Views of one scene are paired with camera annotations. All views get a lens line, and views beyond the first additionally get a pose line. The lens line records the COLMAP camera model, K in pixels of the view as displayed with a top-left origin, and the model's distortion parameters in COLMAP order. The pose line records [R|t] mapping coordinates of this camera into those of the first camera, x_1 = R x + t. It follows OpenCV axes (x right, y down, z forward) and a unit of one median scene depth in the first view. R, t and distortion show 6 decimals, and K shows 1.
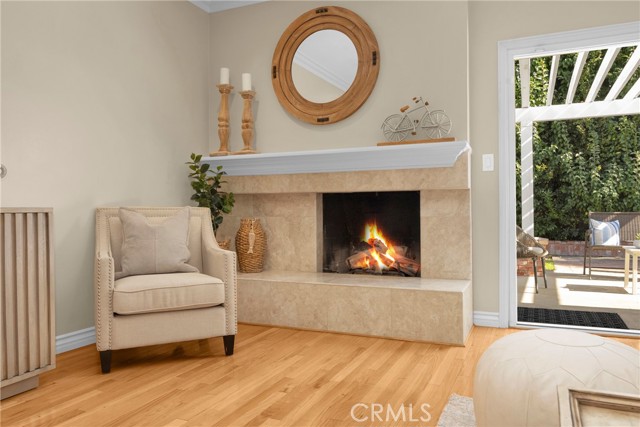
lens RADIAL K [[464.2, 0, 326.0], [0, 464.2, 210.6], [0, 0, 1]] dist [-0.006362, -0.001530]
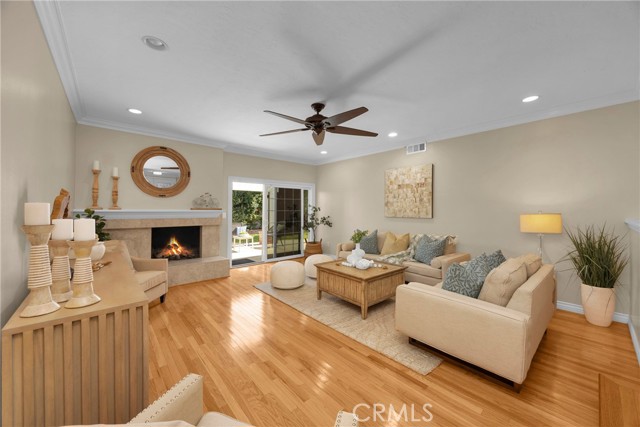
lens RADIAL K [[239.7, 0, 315.5], [0, 239.7, 207.3], [0, 0, 1]] dist [-0.006855, 0.000547]
pose [[0.425745, 0.018684, 0.904650, -0.708235], [-0.005771, 0.999823, -0.017934, -0.115679], [-0.904825, 0.002414, 0.425777, -0.171137]]
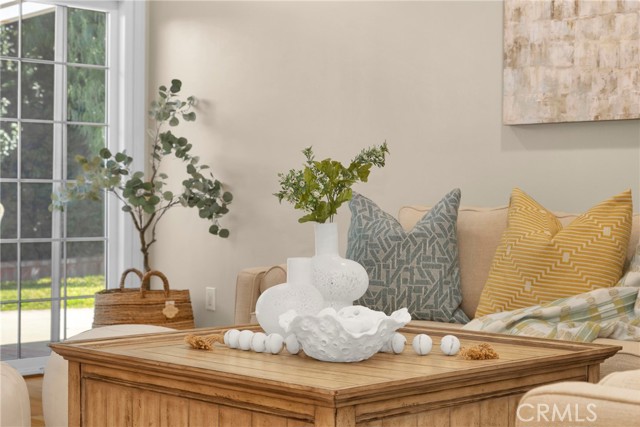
lens RADIAL K [[1133.9, 0, 315.3], [0, 1133.9, 209.9], [0, 0, 1]] dist [0.019842, 0.000000]
pose [[0.340523, 0.010650, 0.940176, -0.479784], [-0.008203, 0.999931, -0.008356, 0.007911], [-0.940200, -0.004867, 0.340587, -0.165564]]
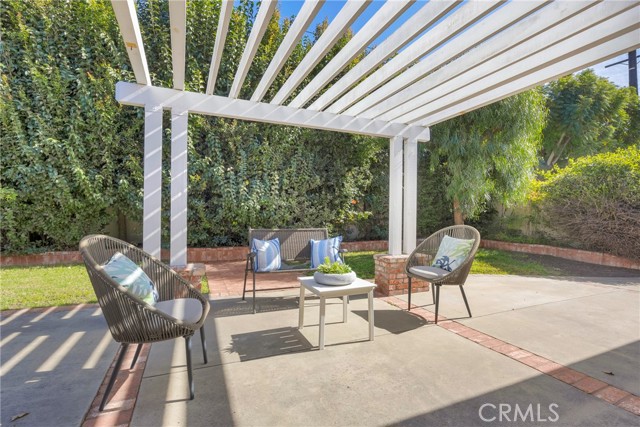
lens RADIAL K [[305.6, 0, 326.8], [0, 305.6, 212.1], [0, 0, 1]] dist [-0.002908, -0.000268]
pose [[0.658734, 0.015862, 0.752208, 0.352319], [-0.016901, 0.999837, -0.006282, -0.044119], [-0.752186, -0.008575, 0.658895, 0.789951]]
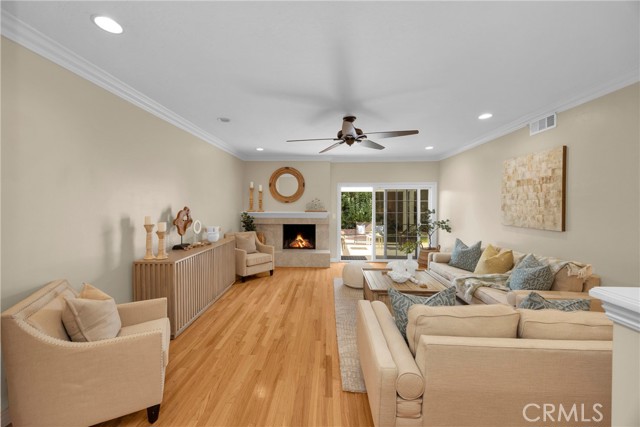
lens RADIAL K [[239.7, 0, 315.5], [0, 239.7, 207.3], [0, 0, 1]] dist [-0.006855, 0.000547]
pose [[0.933391, 0.006995, 0.358793, -0.396265], [-0.008625, 0.999958, 0.002941, -0.156694], [-0.358758, -0.005840, 0.933412, -0.594724]]
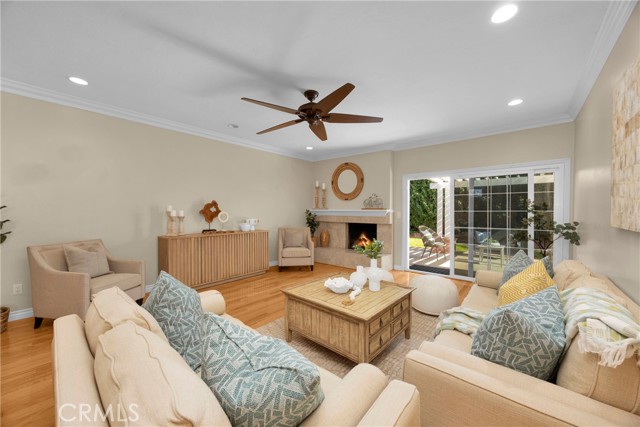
lens RADIAL K [[239.7, 0, 322.1], [0, 239.7, 212.9], [0, 0, 1]] dist [-0.006855, 0.000547]
pose [[0.959446, 0.014544, -0.281519, 0.272257], [-0.012204, 0.999875, 0.010061, -0.113188], [0.281630, -0.006218, 0.959503, -0.539805]]
